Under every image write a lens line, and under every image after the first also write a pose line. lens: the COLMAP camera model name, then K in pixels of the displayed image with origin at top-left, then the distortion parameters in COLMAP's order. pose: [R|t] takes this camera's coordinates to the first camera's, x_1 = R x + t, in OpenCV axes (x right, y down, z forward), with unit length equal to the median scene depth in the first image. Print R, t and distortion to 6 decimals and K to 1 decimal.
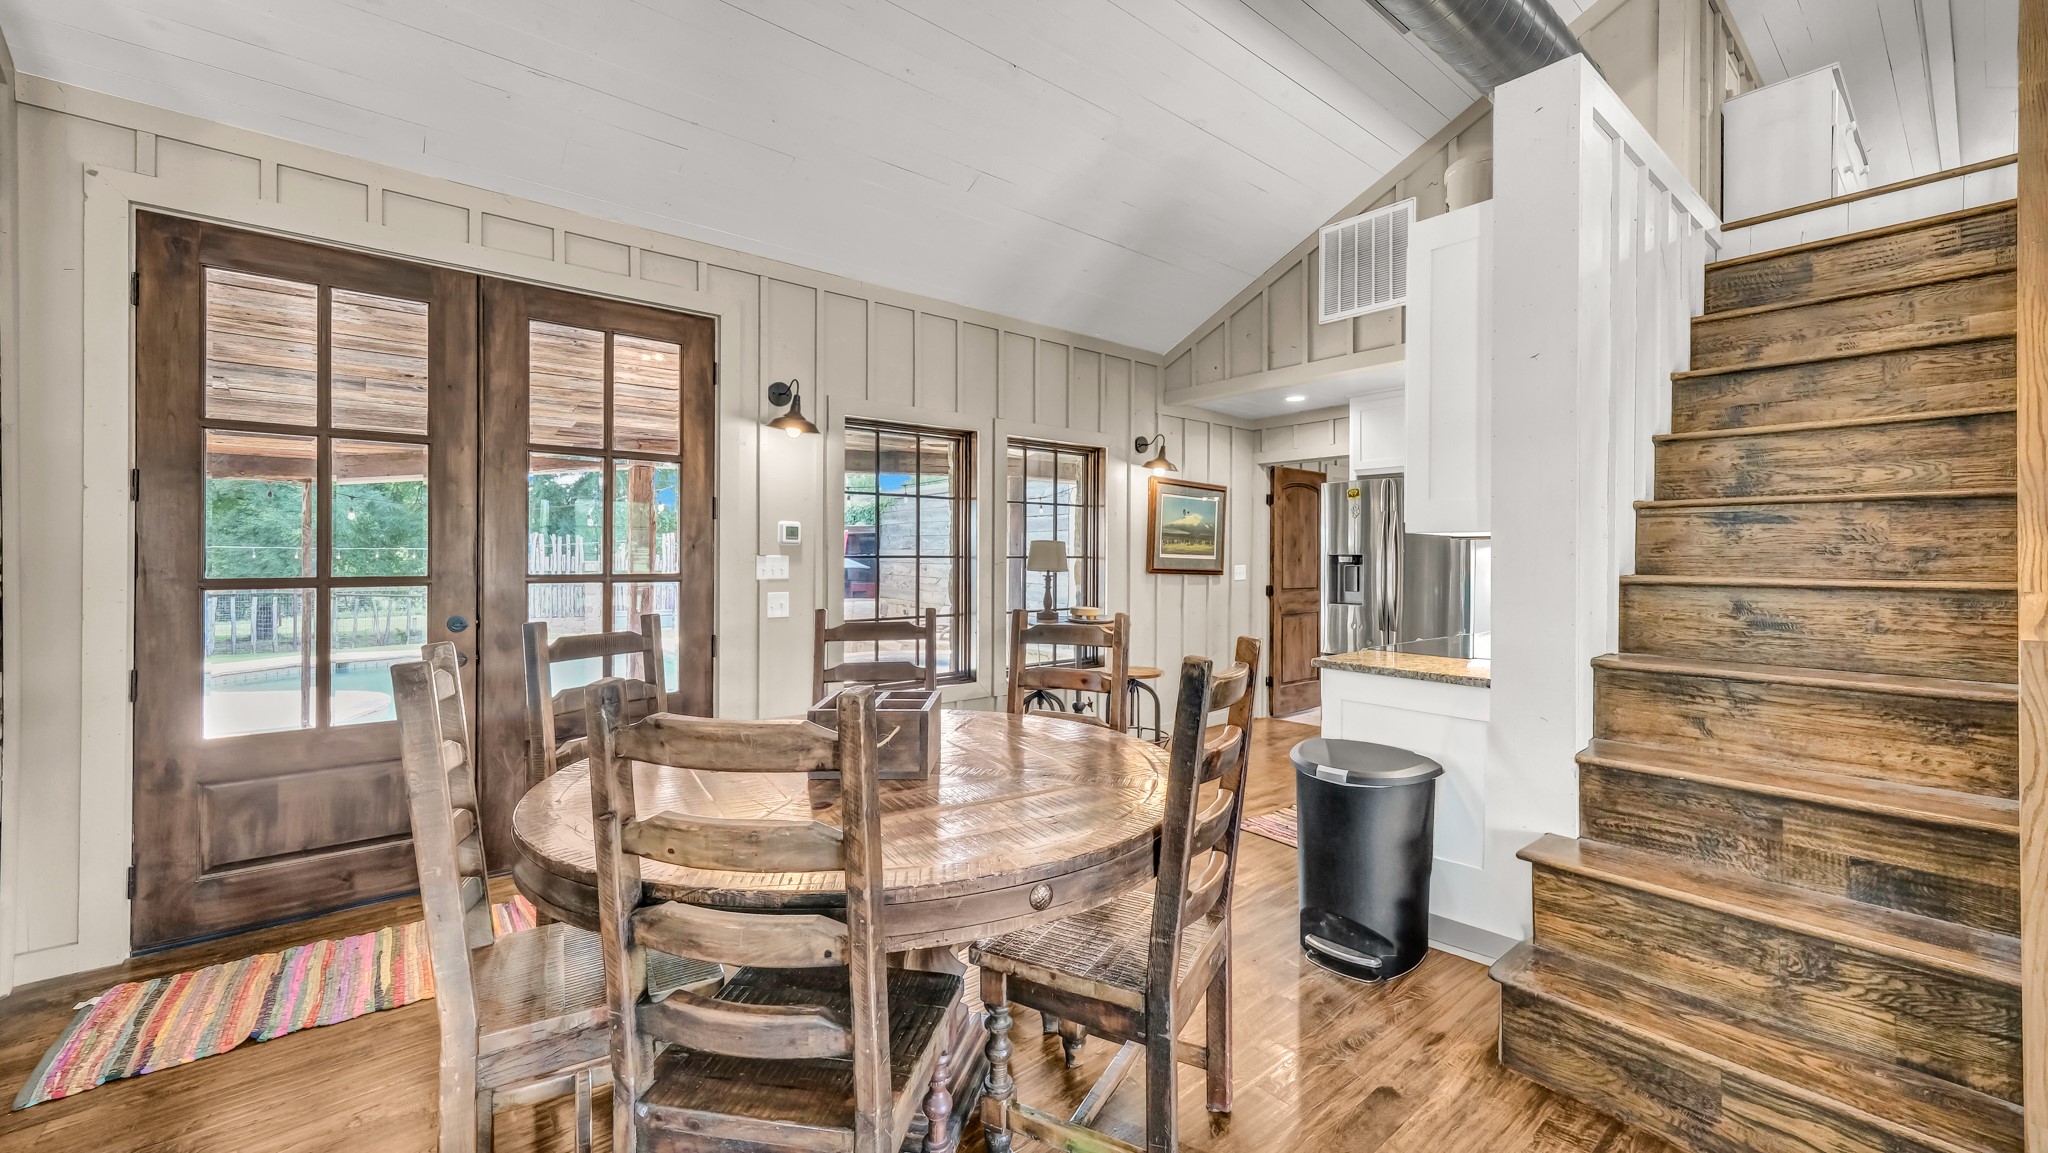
lens RADIAL K [[821.0, 0, 1023.6], [0, 821.0, 552.8], [0, 0, 1]] dist [0.007912, 0.000195]
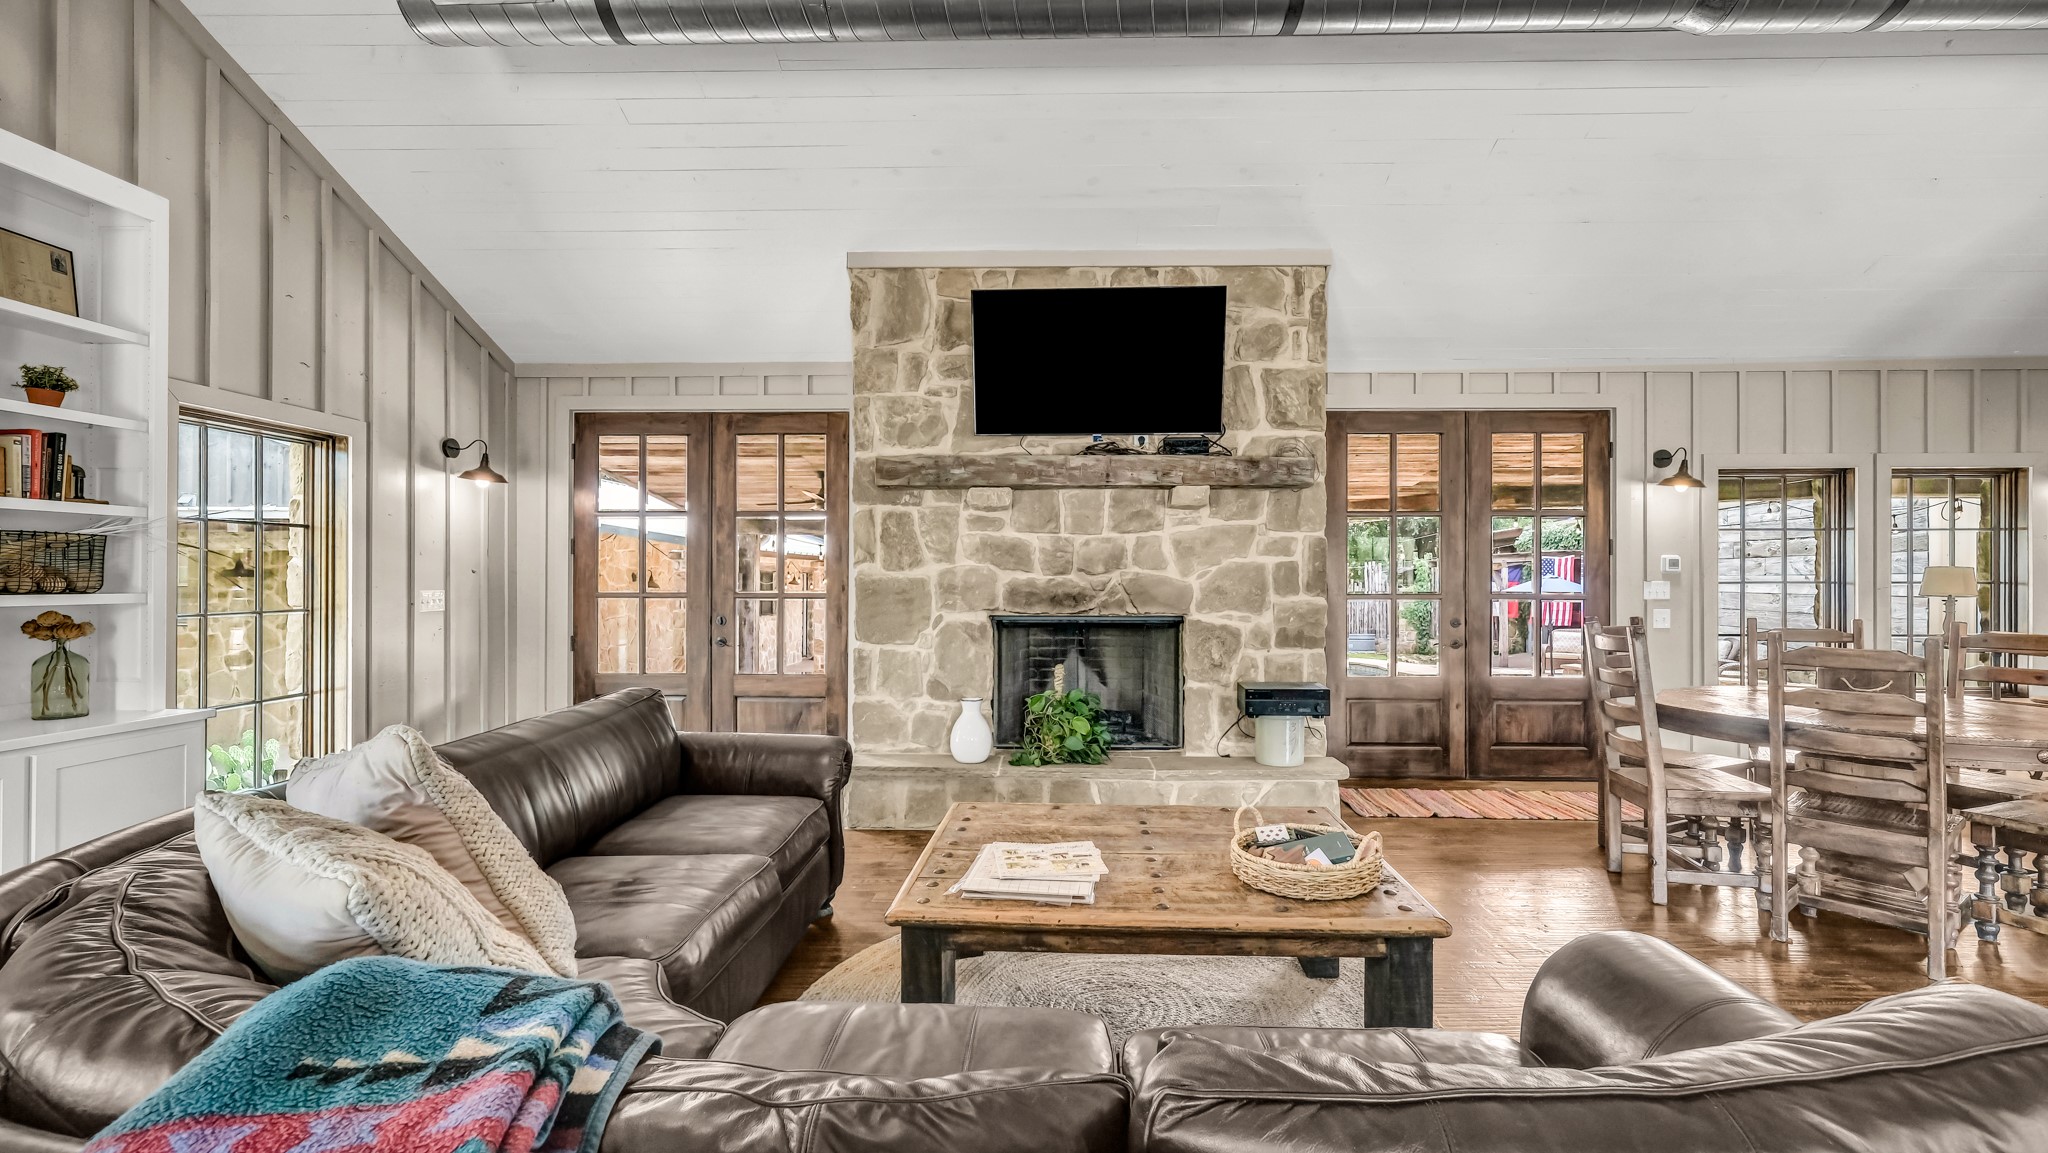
lens RADIAL K [[859.3, 0, 1024.0], [0, 859.3, 576.5], [0, 0, 1]] dist [-0.024995, 0.010492]
pose [[0.738510, -0.006400, -0.674212, -0.134392], [0.003661, 0.999978, -0.005483, -0.000635], [0.674233, 0.001581, 0.738517, -0.687736]]
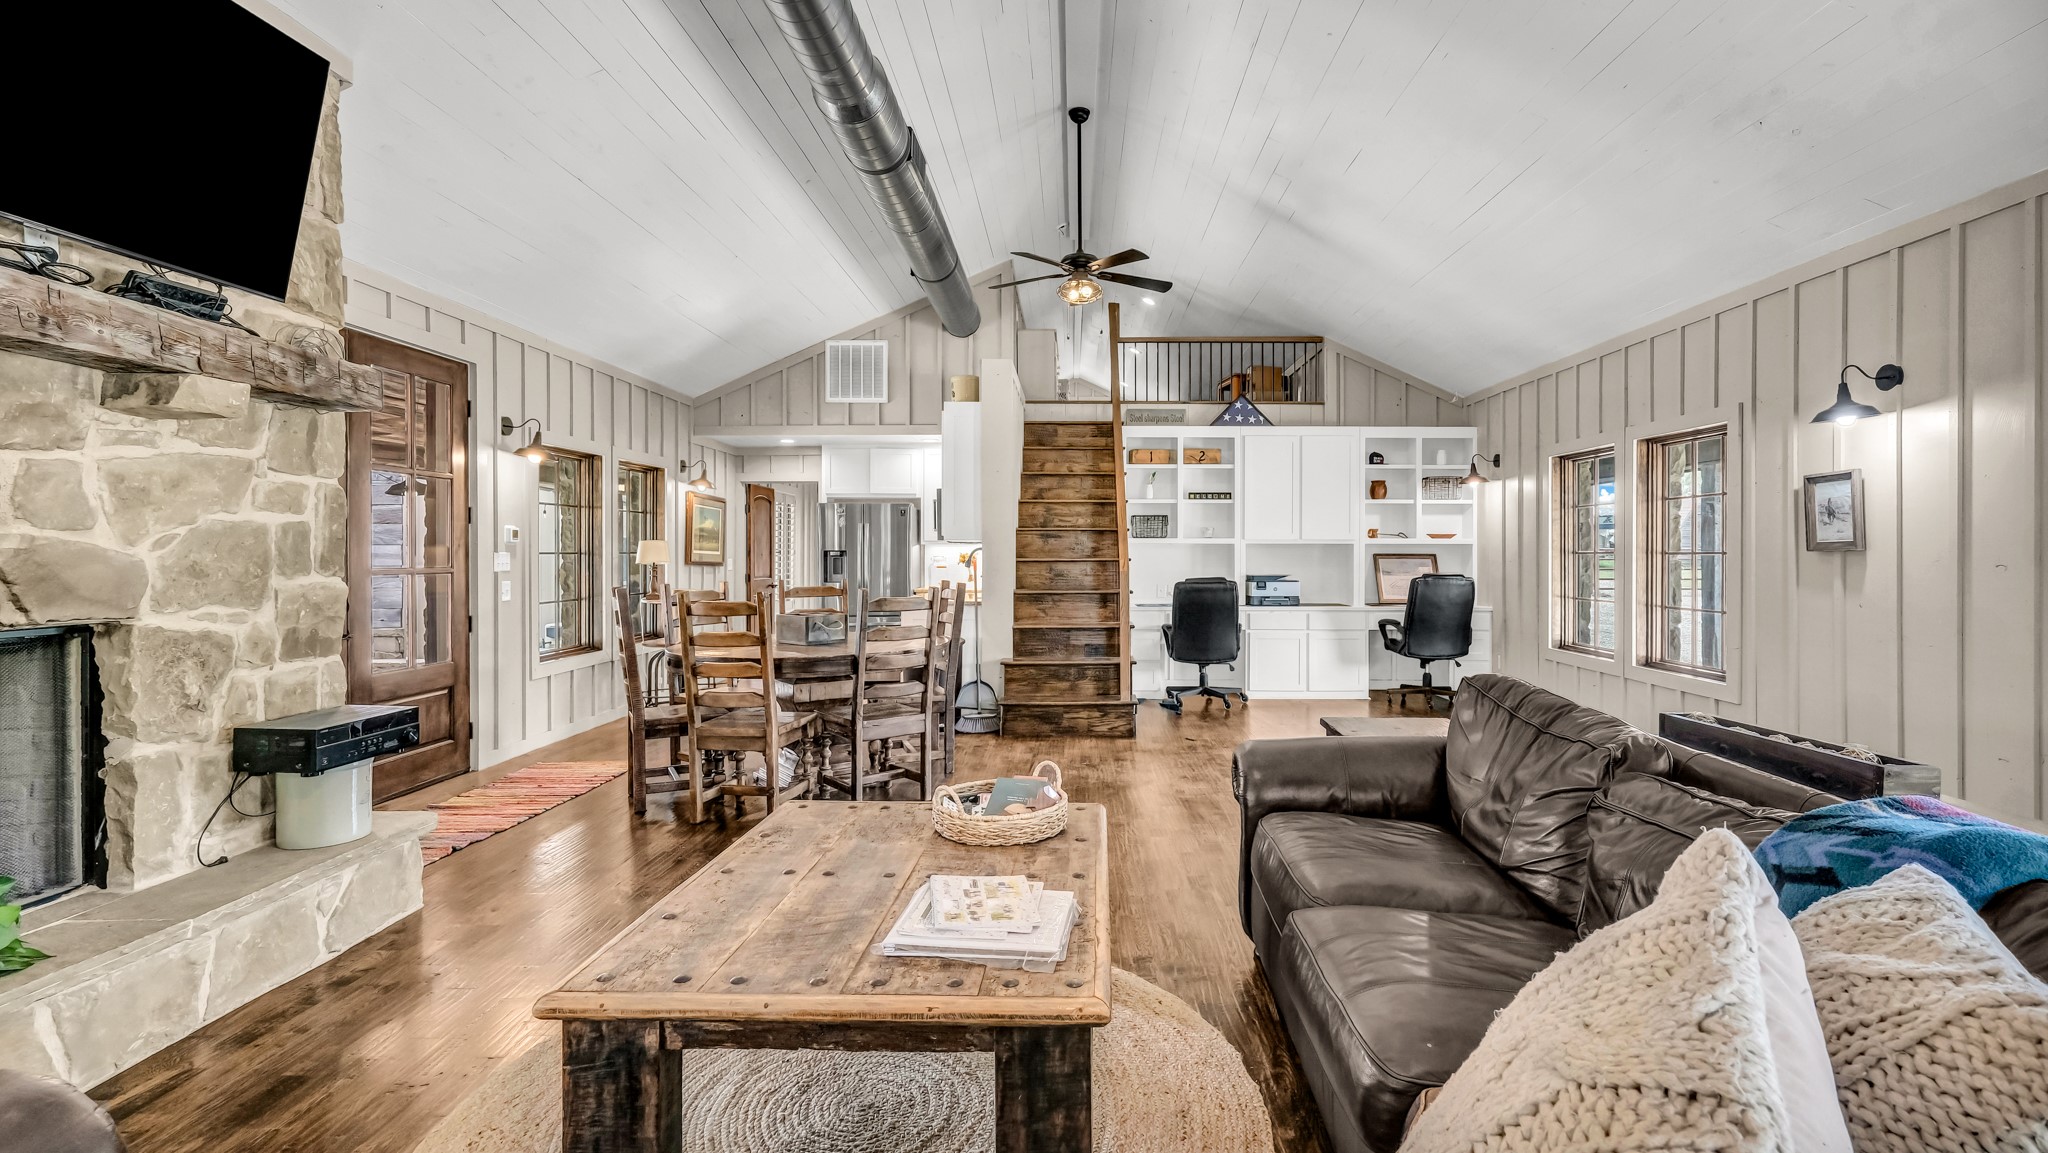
lens RADIAL K [[939.0, 0, 1085.7], [0, 939.0, 563.0], [0, 0, 1]] dist [0.000267, -0.000014]
pose [[0.635442, -0.013986, 0.772022, -0.848223], [0.001203, 0.999853, 0.017123, -0.004077], [-0.772147, -0.009952, 0.635365, -0.616113]]
